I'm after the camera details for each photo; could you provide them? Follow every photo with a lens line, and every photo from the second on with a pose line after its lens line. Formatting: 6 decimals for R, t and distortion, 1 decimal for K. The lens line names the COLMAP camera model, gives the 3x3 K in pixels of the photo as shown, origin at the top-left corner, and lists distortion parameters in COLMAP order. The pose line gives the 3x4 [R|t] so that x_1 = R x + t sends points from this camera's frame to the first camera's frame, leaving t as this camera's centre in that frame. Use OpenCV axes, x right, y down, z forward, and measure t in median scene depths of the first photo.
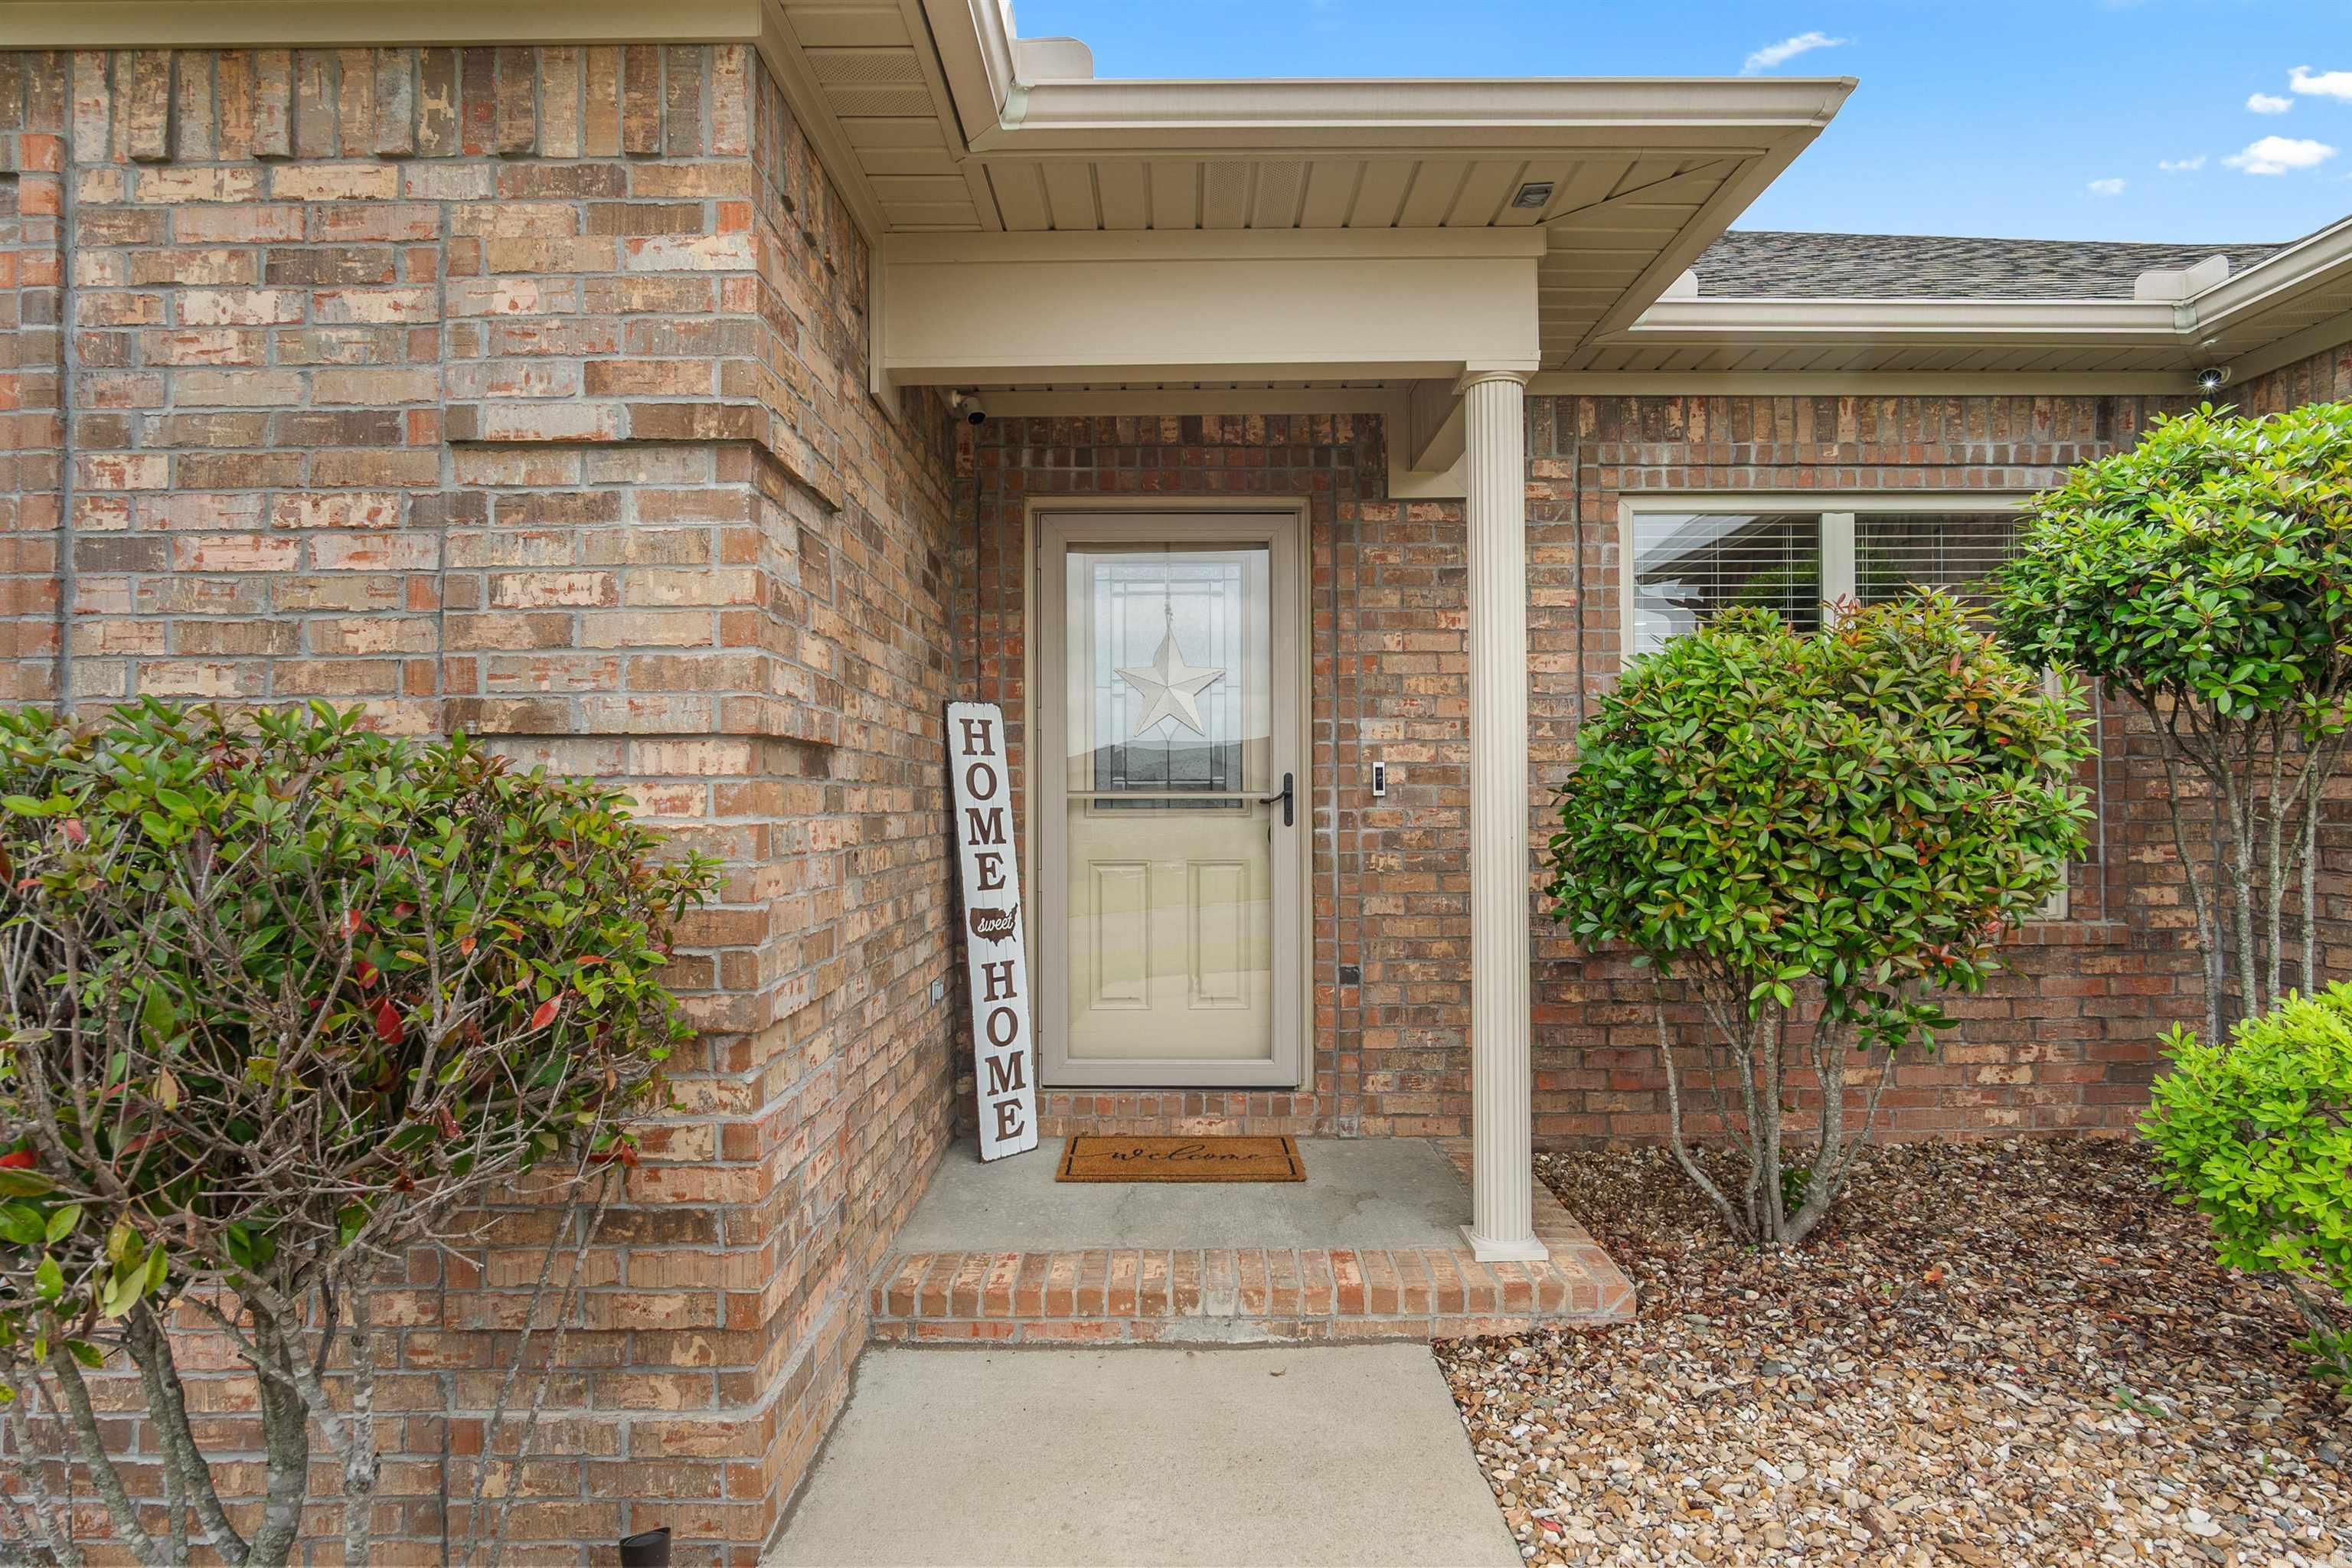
lens RADIAL K [[1274.3, 0, 1176.1], [0, 1274.3, 786.7], [0, 0, 1]] dist [-0.021925, 0.007752]
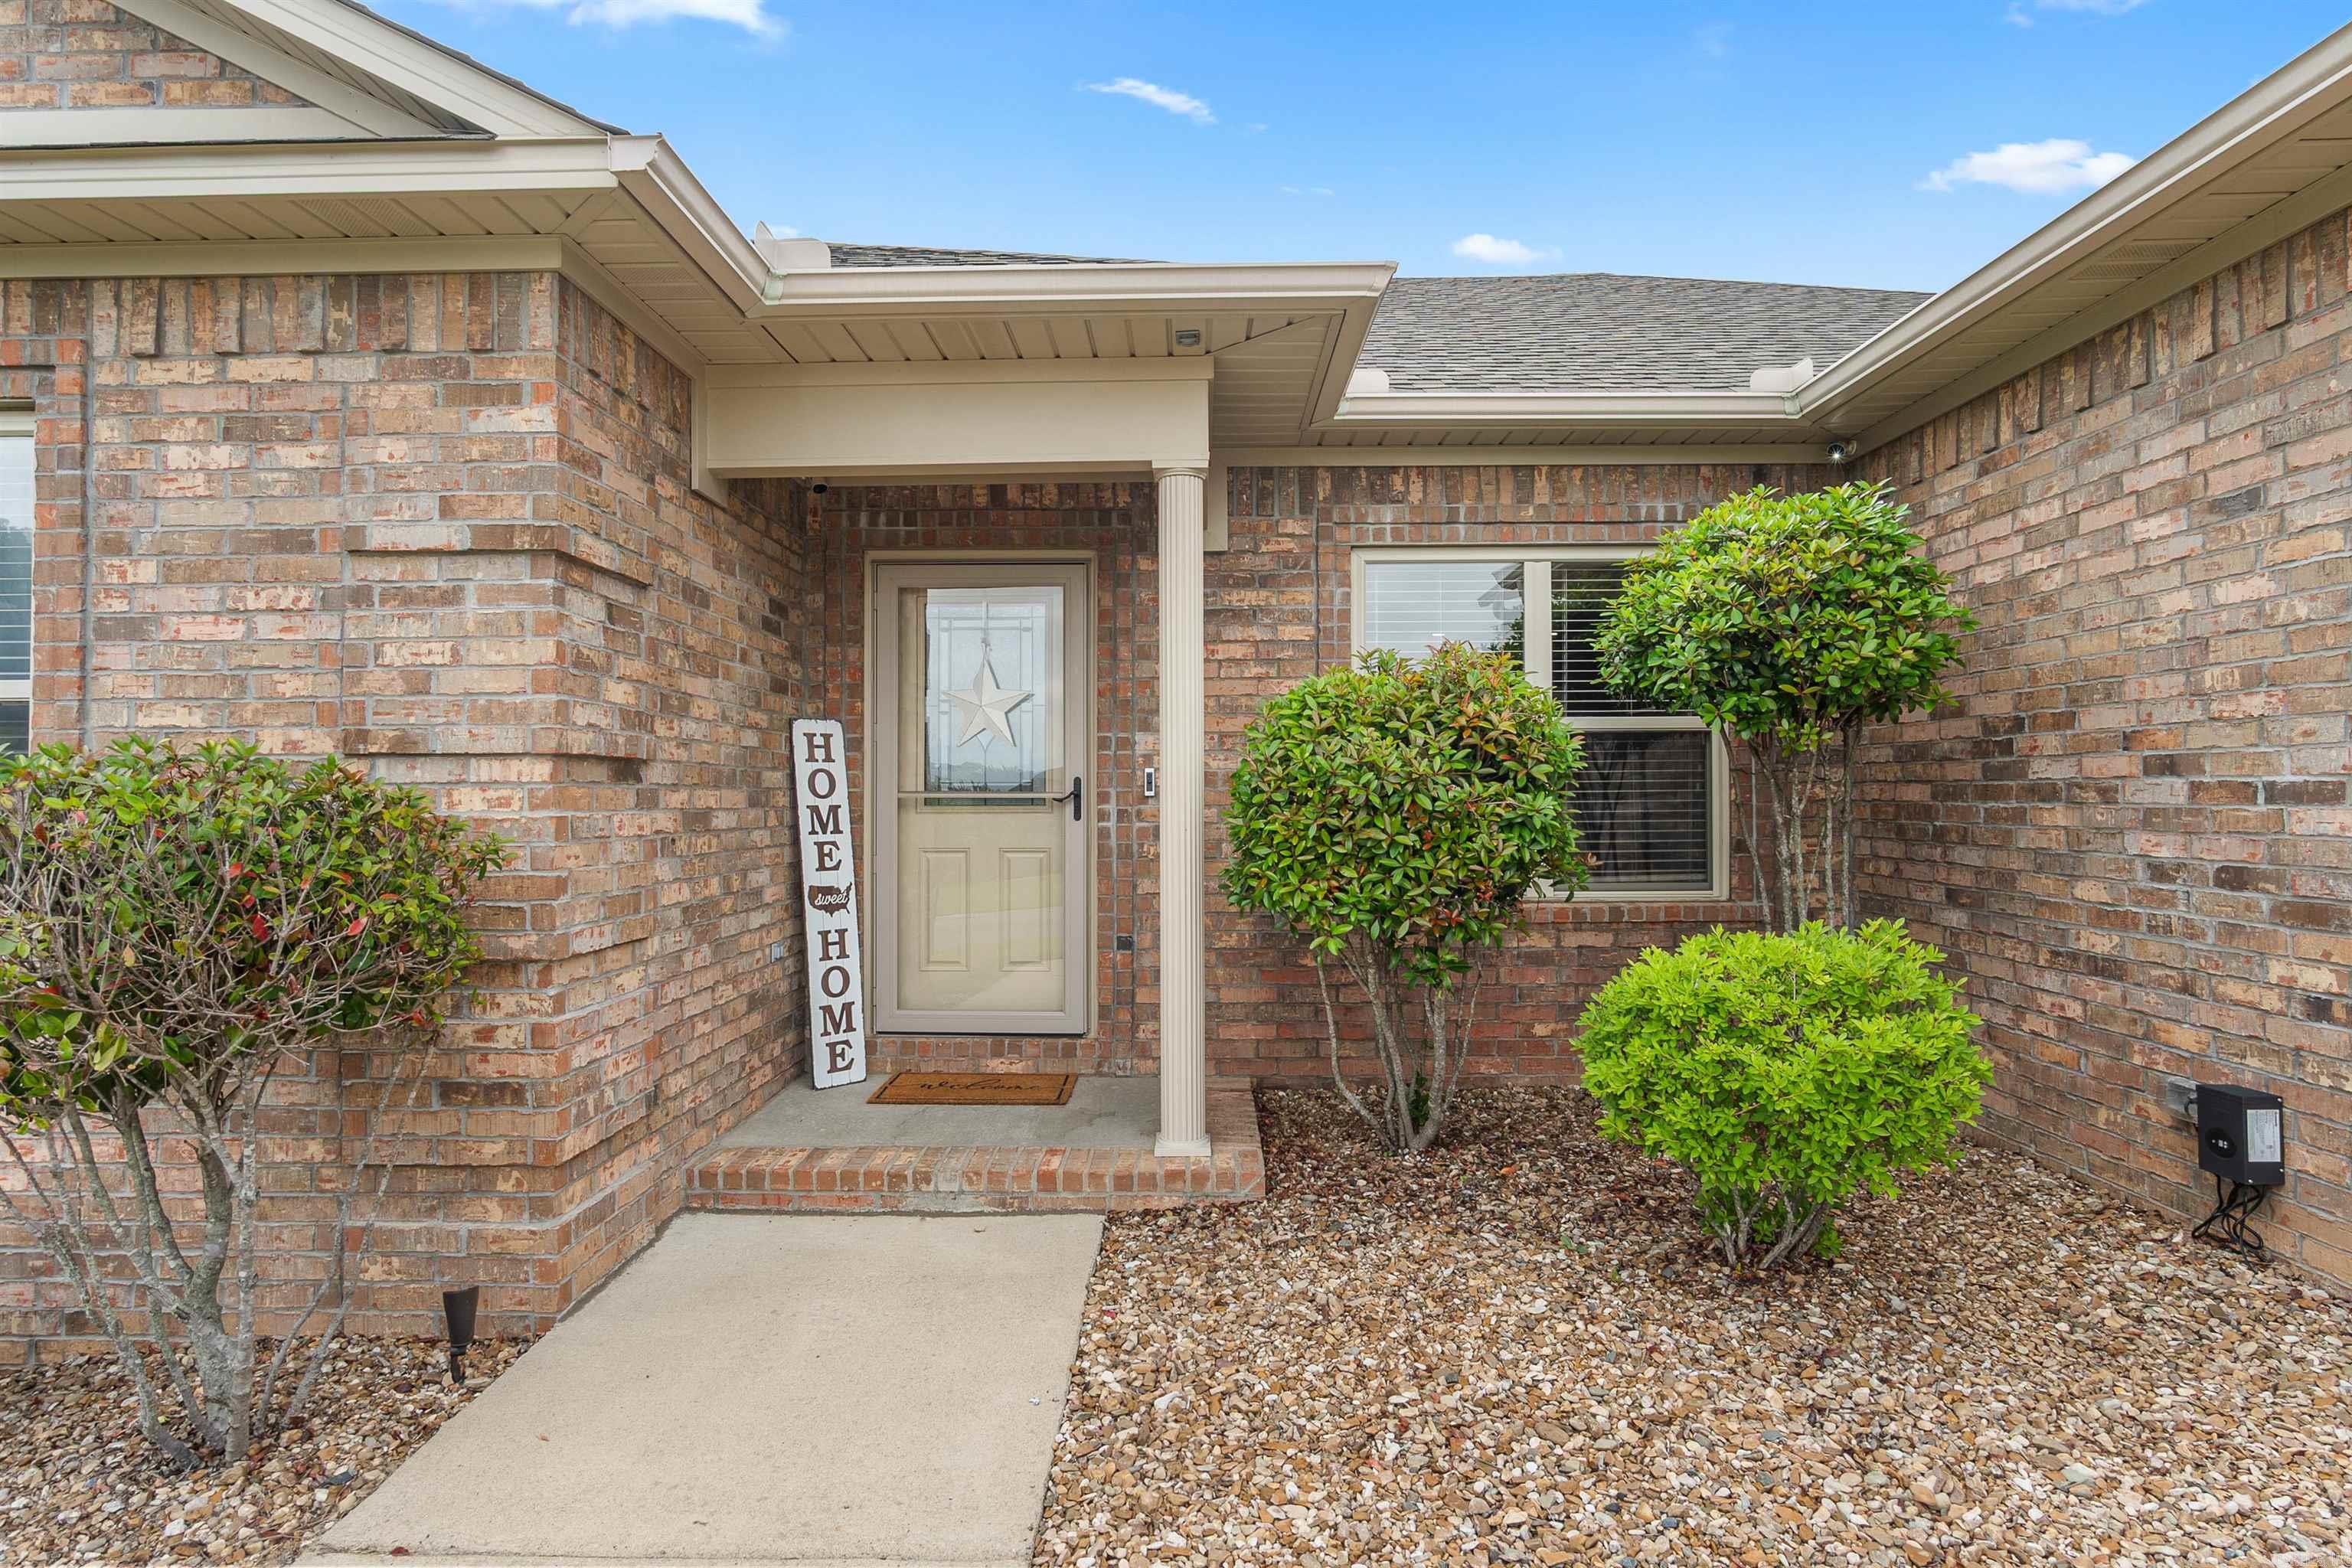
lens RADIAL K [[1274.3, 0, 1172.0], [0, 1274.3, 784.5], [0, 0, 1]] dist [-0.021925, 0.007752]
pose [[0.999764, 0.002492, -0.021569, 0.354375], [-0.002473, 0.999996, 0.000944, -0.008496], [0.021572, -0.000890, 0.999767, -0.375976]]
